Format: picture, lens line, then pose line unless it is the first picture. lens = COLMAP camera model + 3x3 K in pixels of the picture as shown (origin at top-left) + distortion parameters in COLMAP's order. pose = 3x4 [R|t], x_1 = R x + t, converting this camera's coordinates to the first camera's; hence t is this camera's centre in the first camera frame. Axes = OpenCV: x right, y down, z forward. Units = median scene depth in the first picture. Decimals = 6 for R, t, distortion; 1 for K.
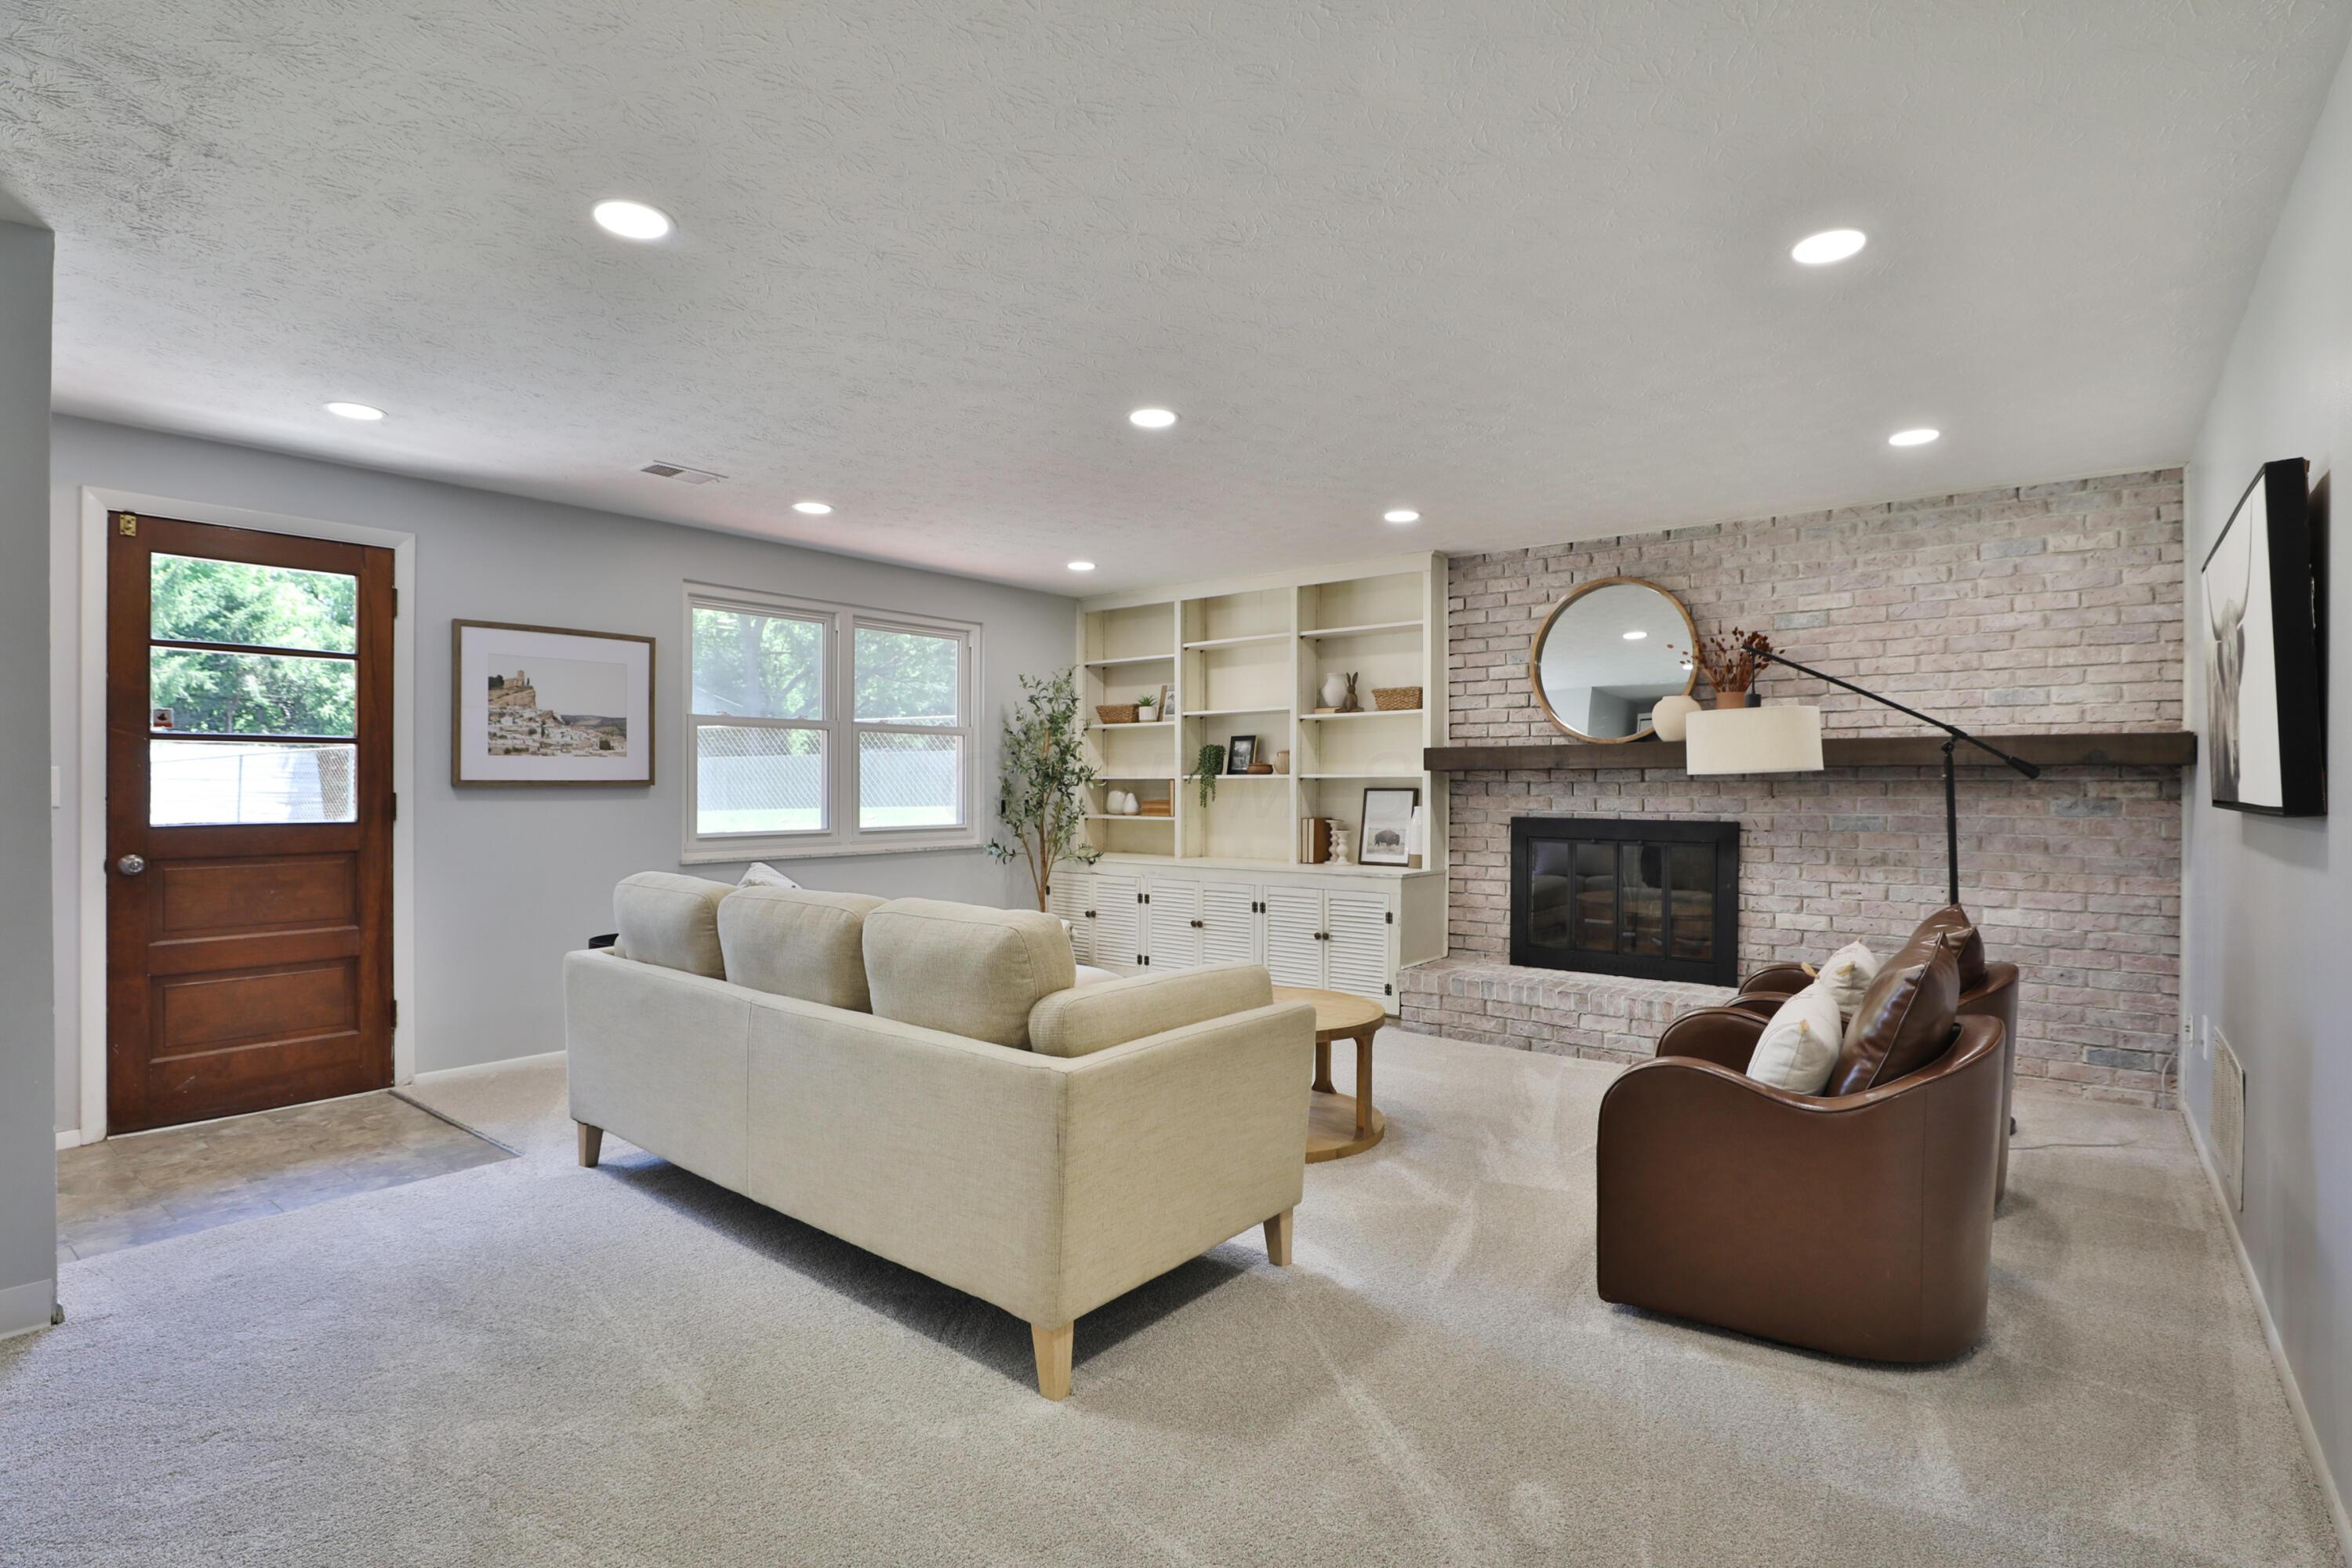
lens RADIAL K [[1126.9, 0, 1183.8], [0, 1126.9, 784.4], [0, 0, 1]] dist [-0.024265, 0.000481]
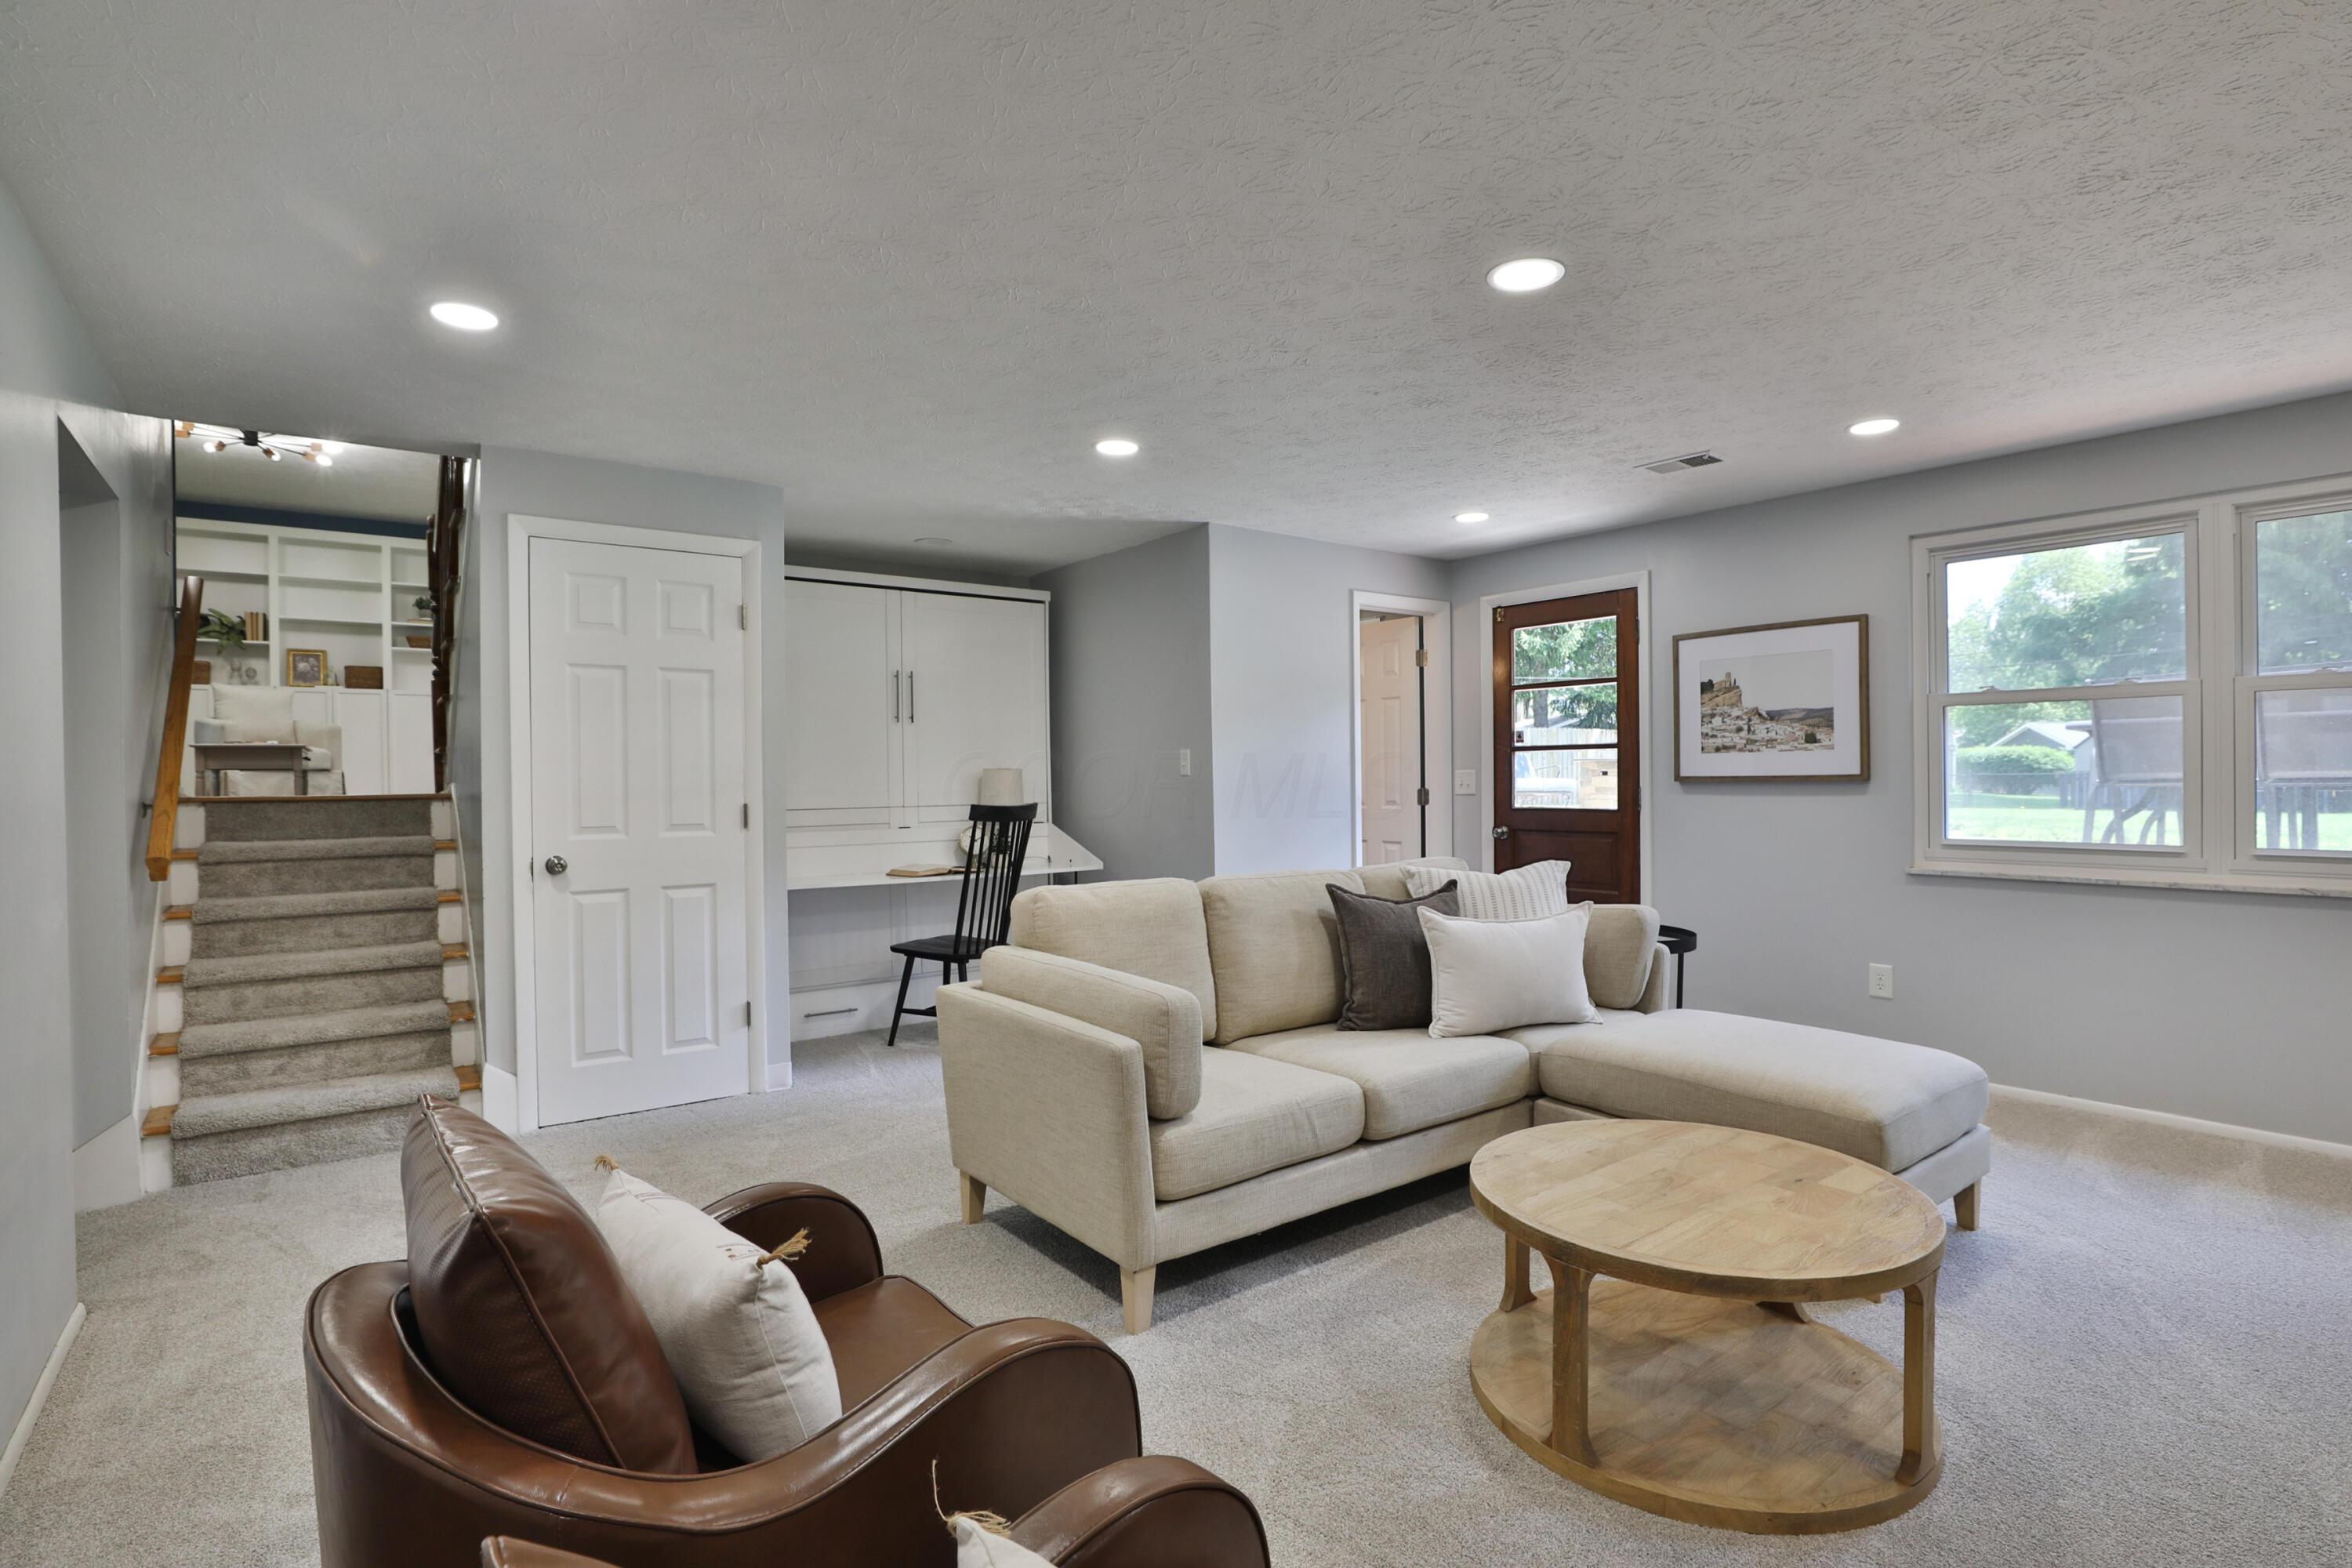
lens RADIAL K [[1126.9, 0, 1182.4], [0, 1126.9, 777.0], [0, 0, 1]] dist [-0.024265, 0.000481]
pose [[-0.239293, 0.002877, -0.970943, 0.561065], [0.006699, 0.999977, 0.001312, -0.007470], [0.970924, -0.006191, -0.239307, 0.748369]]
